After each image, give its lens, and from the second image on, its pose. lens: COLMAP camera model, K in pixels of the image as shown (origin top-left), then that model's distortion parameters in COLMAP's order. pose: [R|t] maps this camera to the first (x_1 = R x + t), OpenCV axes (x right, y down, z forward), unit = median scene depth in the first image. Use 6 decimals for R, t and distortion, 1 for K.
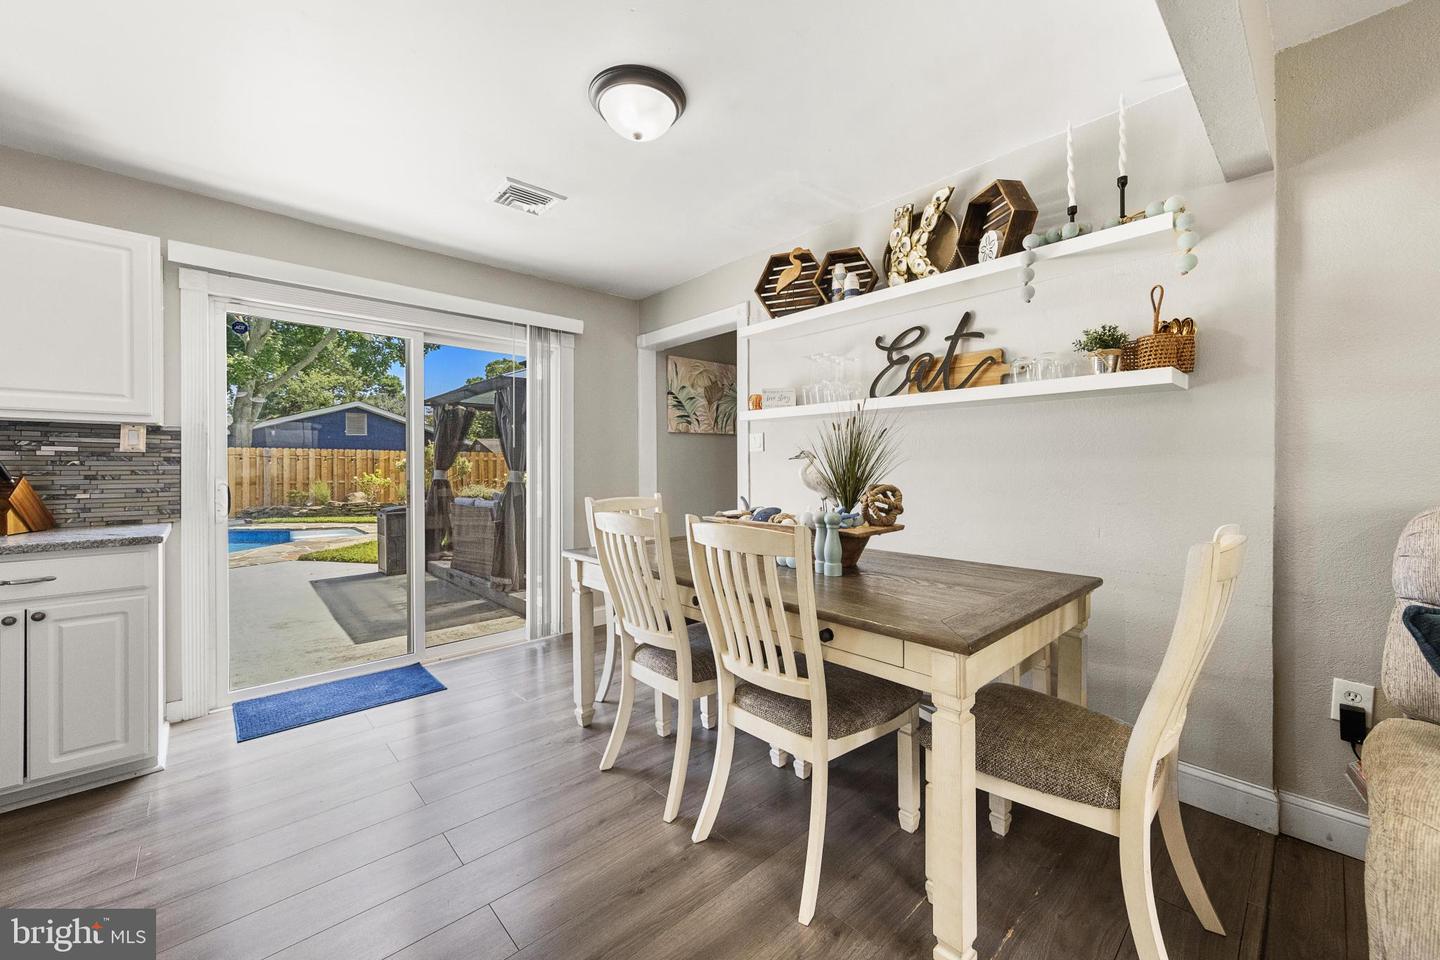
lens RADIAL K [[563.5, 0, 734.7], [0, 563.5, 467.0], [0, 0, 1]] dist [0.006705, -0.000015]
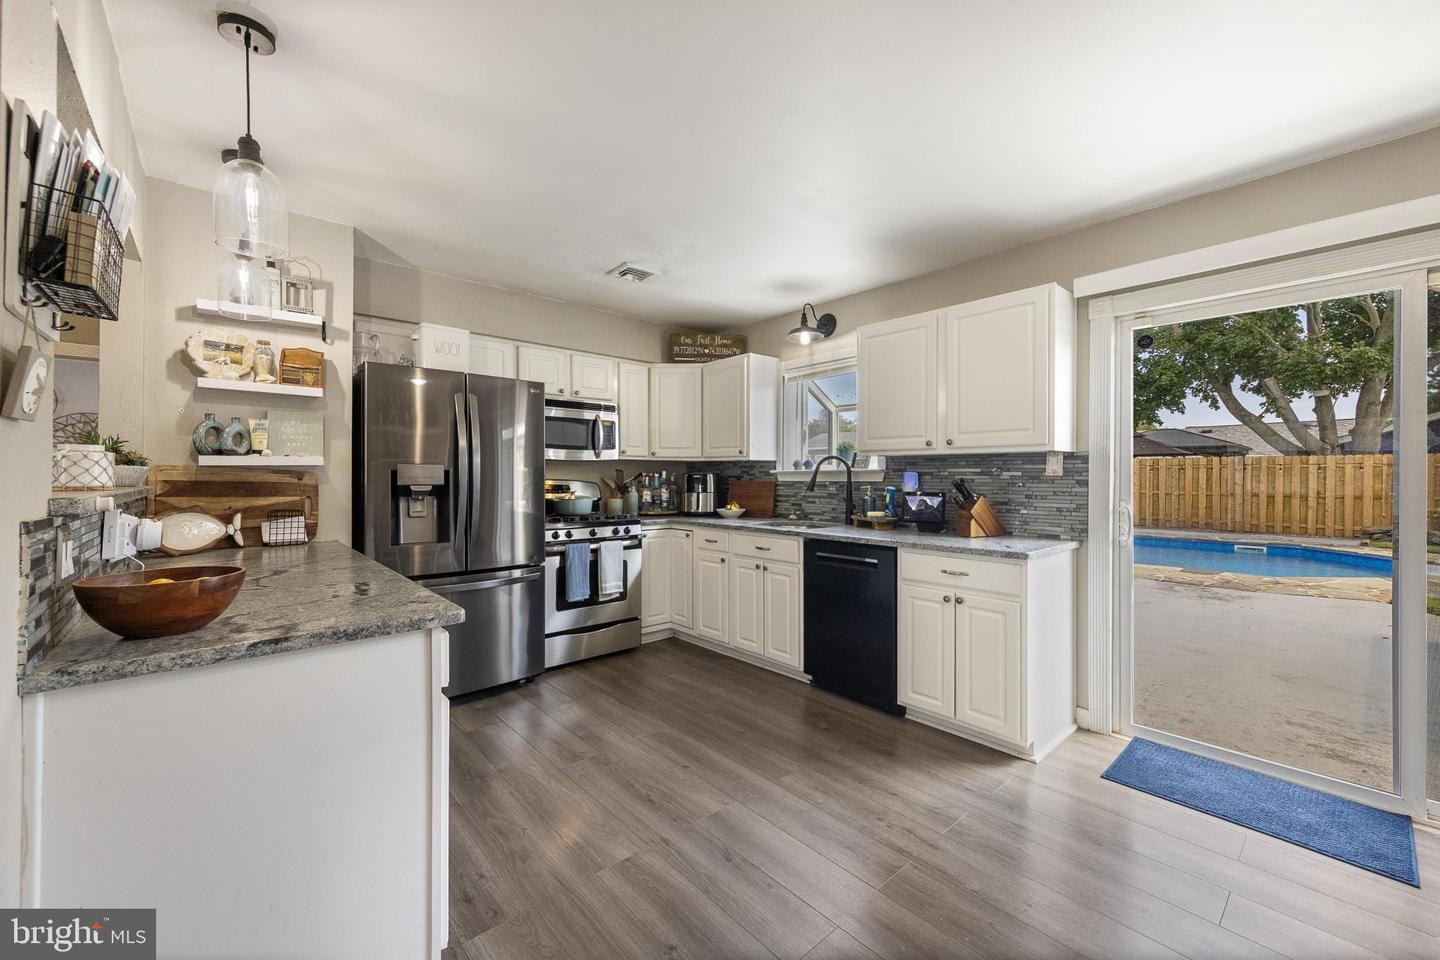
lens RADIAL K [[563.5, 0, 723.6], [0, 563.5, 478.6], [0, 0, 1]] dist [0.006705, -0.000015]
pose [[-0.031926, 0.007804, -0.999460, 0.099295], [-0.000957, 0.999969, 0.007838, -0.028303], [0.999490, 0.001207, -0.031918, 0.365328]]
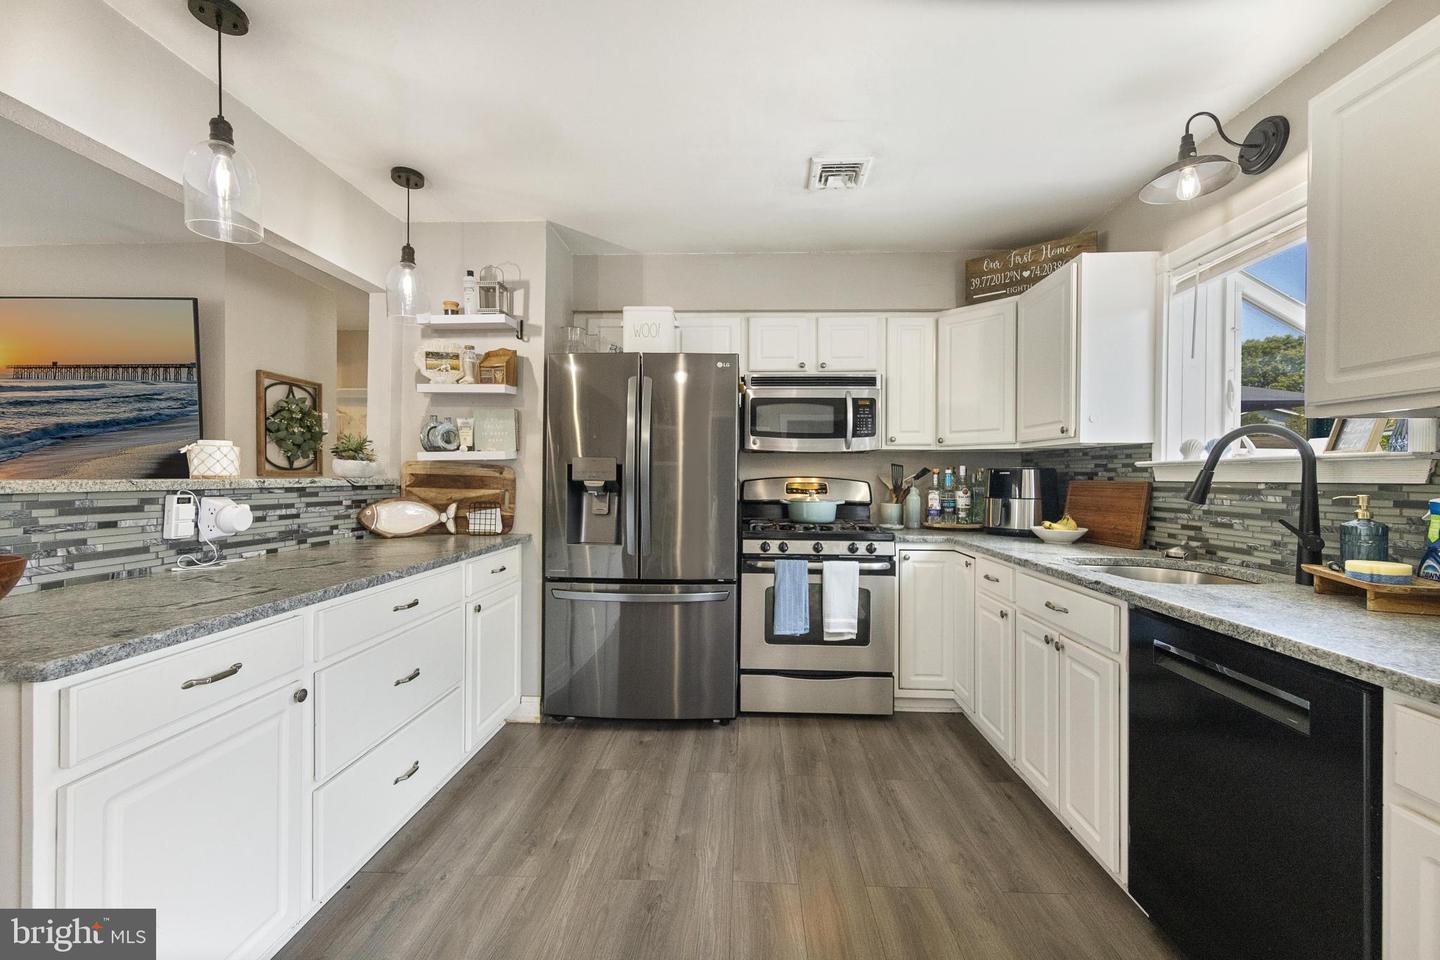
lens RADIAL K [[563.5, 0, 723.3], [0, 563.5, 479.2], [0, 0, 1]] dist [0.006705, -0.000015]
pose [[-0.716978, 0.004832, -0.697079, -0.466726], [-0.002402, 0.999953, 0.009402, -0.018169], [0.697091, 0.008416, -0.716933, 0.640915]]
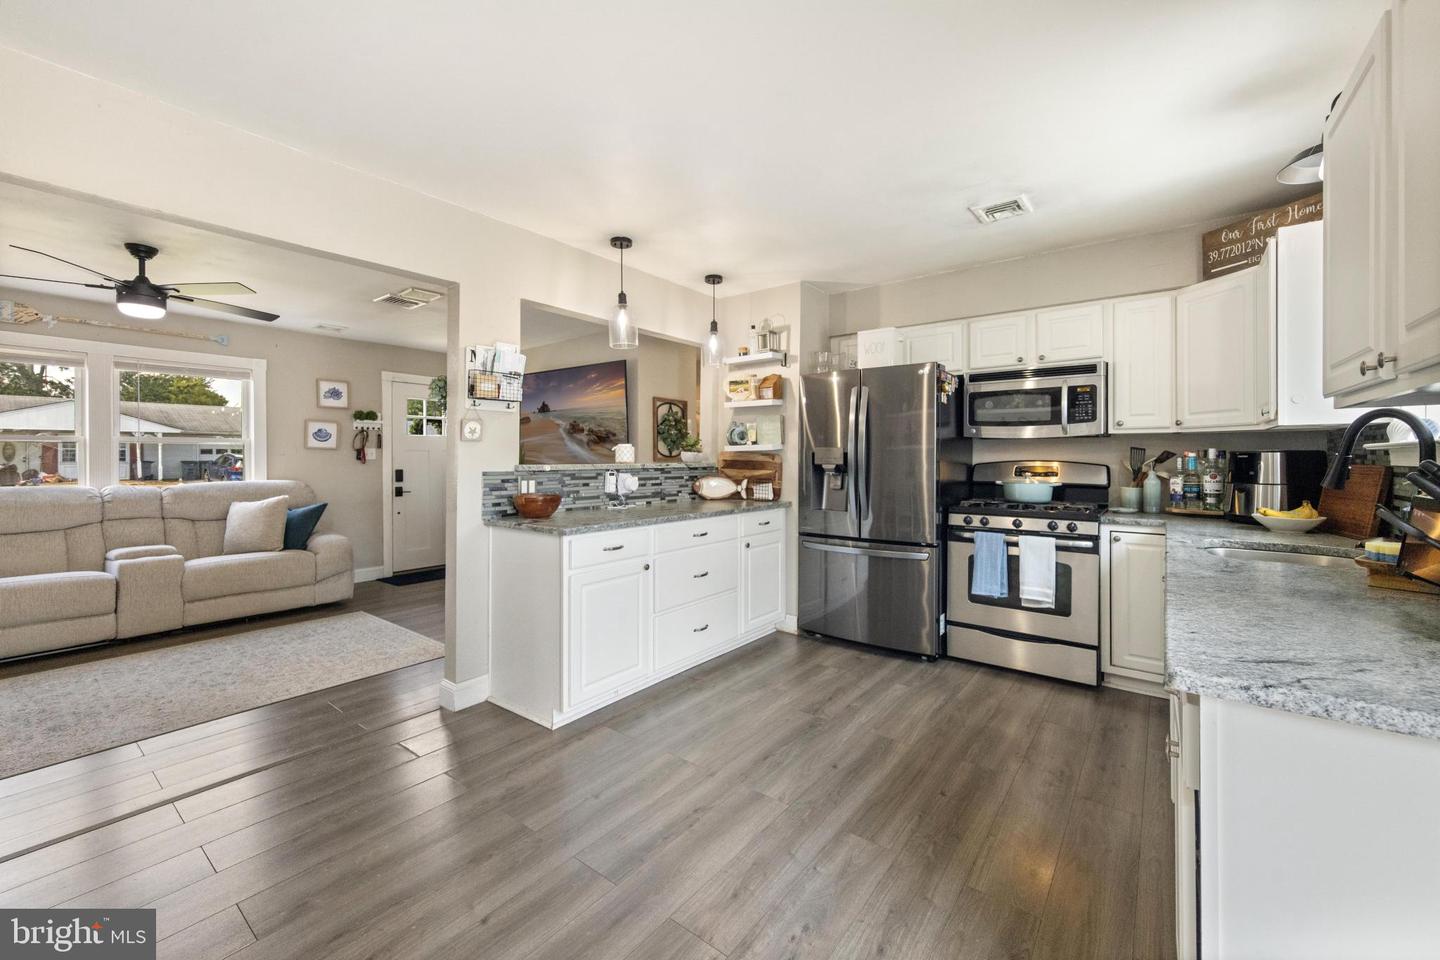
lens RADIAL K [[563.5, 0, 723.5], [0, 563.5, 461.8], [0, 0, 1]] dist [0.006705, -0.000015]
pose [[-0.987452, 0.007477, -0.157740, -0.529053], [0.006088, 0.999938, 0.009291, -0.026875], [0.157800, 0.008214, -0.987437, 1.117089]]
